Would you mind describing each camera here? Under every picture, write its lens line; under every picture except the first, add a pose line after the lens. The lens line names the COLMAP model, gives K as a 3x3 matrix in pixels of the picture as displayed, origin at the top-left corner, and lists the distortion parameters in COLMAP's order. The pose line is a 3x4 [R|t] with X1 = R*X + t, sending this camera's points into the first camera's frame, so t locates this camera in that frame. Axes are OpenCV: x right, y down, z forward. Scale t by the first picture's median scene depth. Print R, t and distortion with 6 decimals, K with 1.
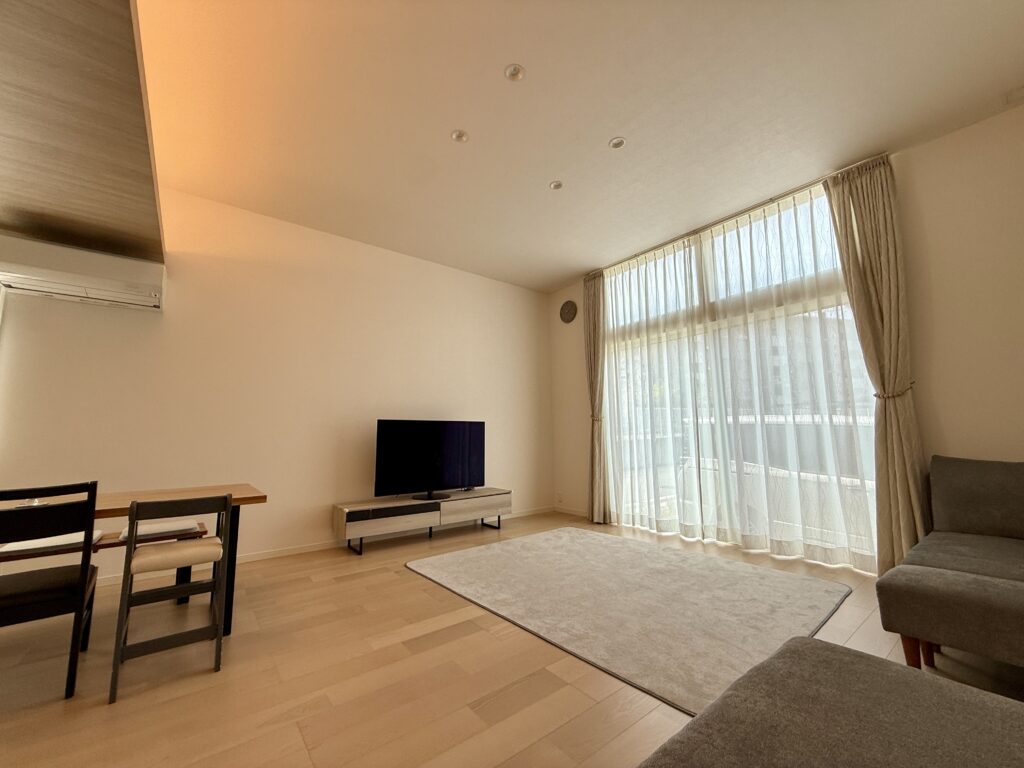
lens RADIAL K [[408.8, 0, 508.5], [0, 408.8, 382.7], [0, 0, 1]] dist [-0.000769, -0.000156]
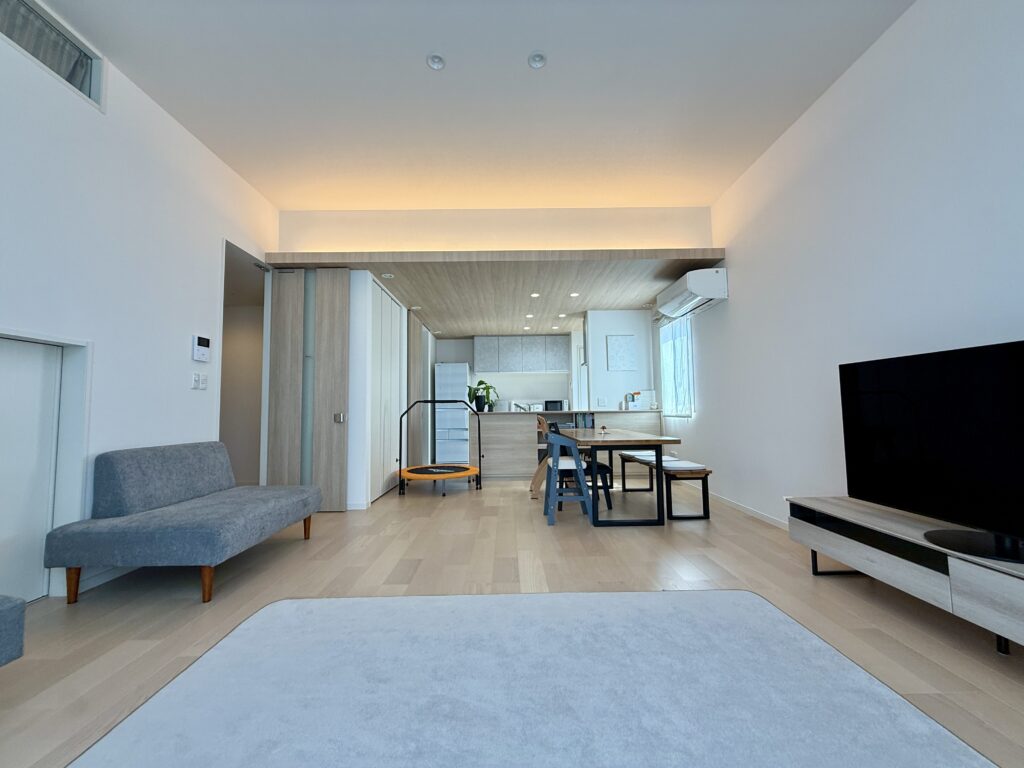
lens RADIAL K [[408.8, 0, 508.5], [0, 408.8, 382.7], [0, 0, 1]] dist [-0.000769, -0.000156]
pose [[-0.606345, -0.037767, -0.794304, 0.425330], [0.120135, 0.983056, -0.138448, 0.137698], [0.786075, -0.179371, -0.591534, 0.965086]]
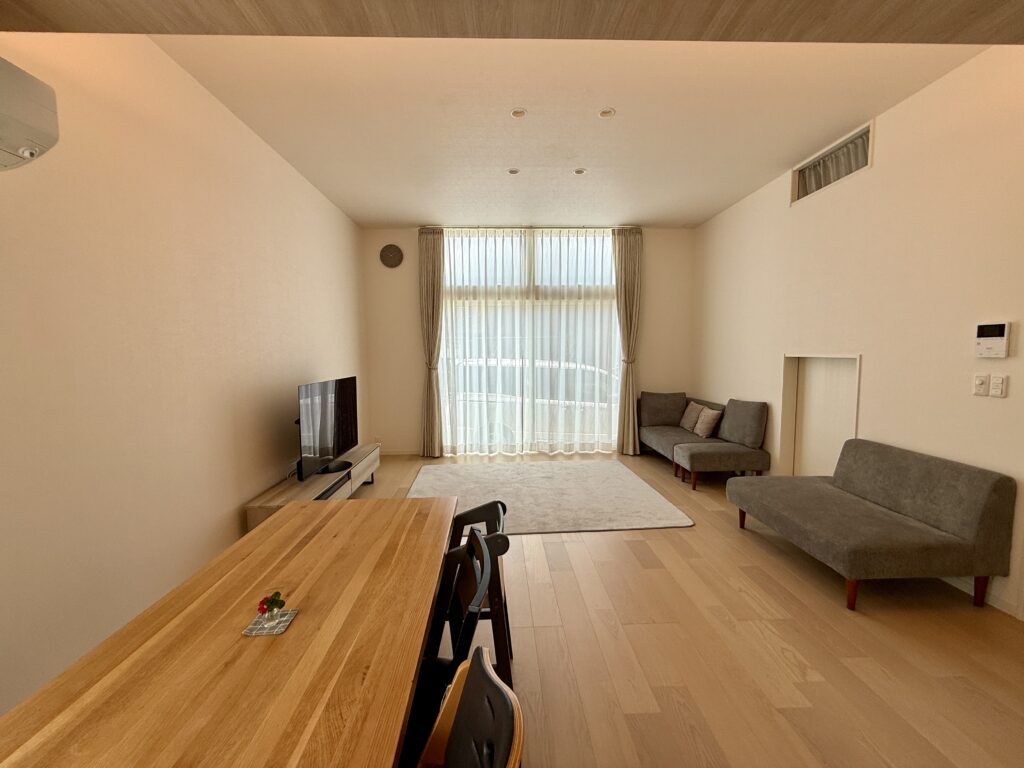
lens RADIAL K [[408.8, 0, 508.5], [0, 408.8, 382.7], [0, 0, 1]] dist [-0.000769, -0.000156]
pose [[0.588004, -0.057964, 0.806778, -0.700978], [-0.100966, 0.984368, 0.144310, -0.064915], [-0.802532, -0.166312, 0.572960, 0.242031]]
